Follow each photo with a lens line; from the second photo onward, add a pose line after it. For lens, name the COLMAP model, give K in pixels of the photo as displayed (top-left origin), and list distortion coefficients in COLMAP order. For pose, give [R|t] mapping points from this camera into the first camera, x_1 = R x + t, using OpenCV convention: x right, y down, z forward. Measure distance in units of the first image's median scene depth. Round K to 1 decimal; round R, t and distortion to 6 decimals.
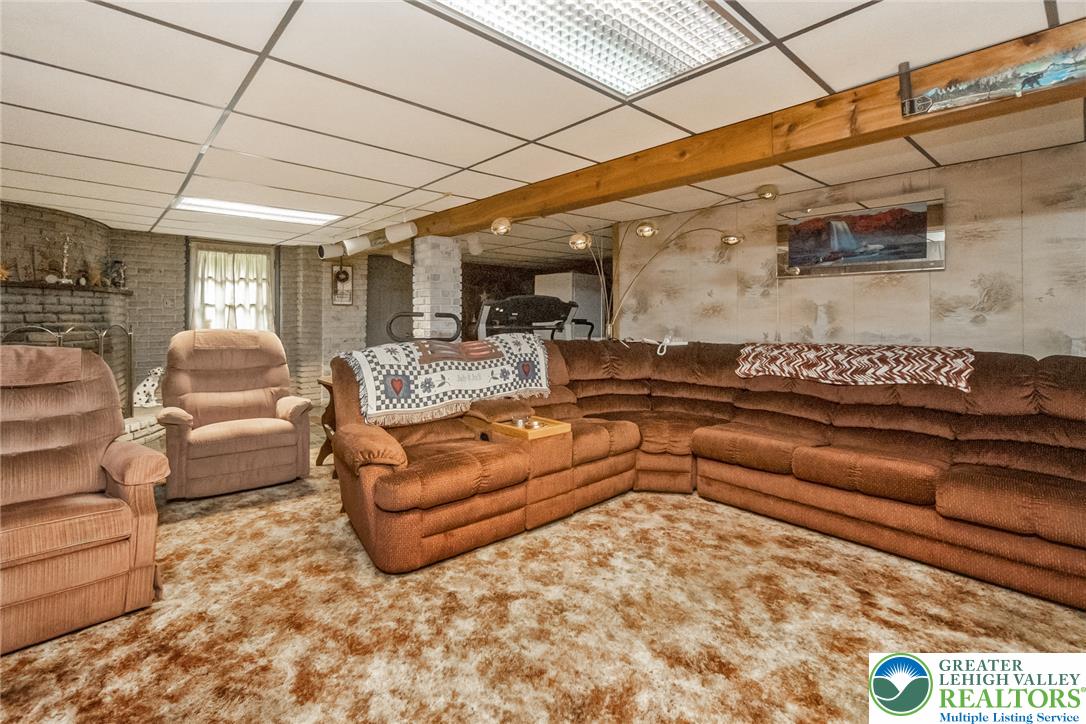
lens RADIAL K [[500.3, 0, 541.7], [0, 500.3, 316.0], [0, 0, 1]] dist [0.003943, 0.000941]
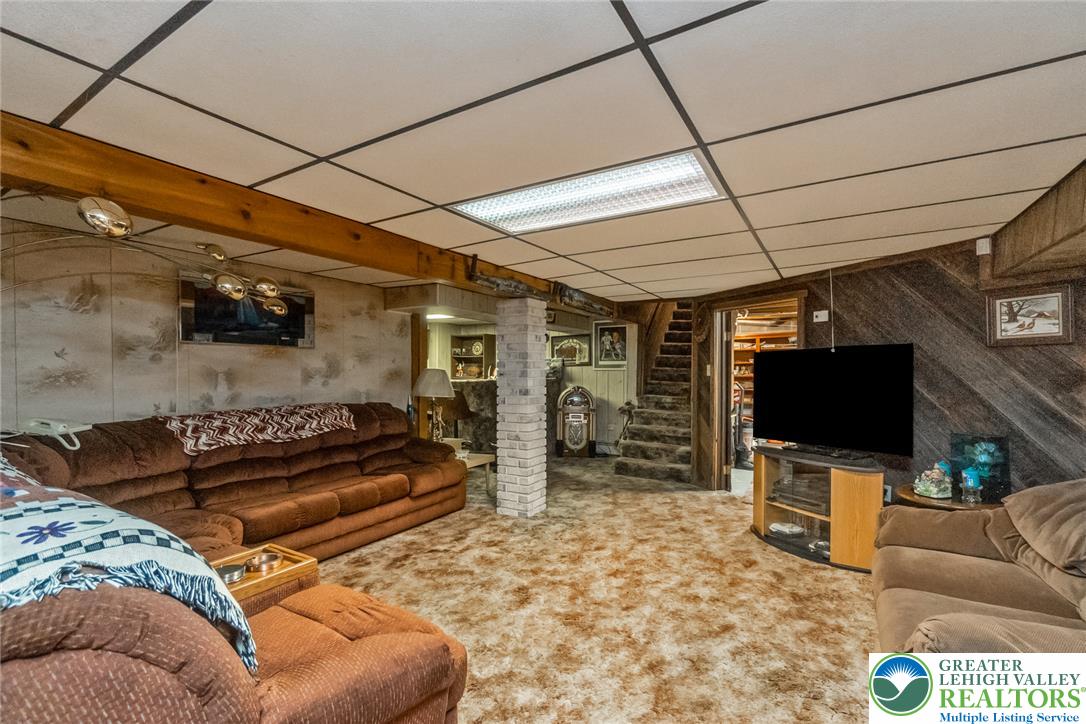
lens RADIAL K [[476.6, 0, 544.7], [0, 476.6, 386.2], [0, 0, 1]] dist [-0.001390, -0.000027]
pose [[-0.290597, -0.034984, 0.956206, -1.191755], [-0.006818, 0.999382, 0.034491, -0.066059], [-0.956821, 0.003503, -0.290656, 1.364328]]
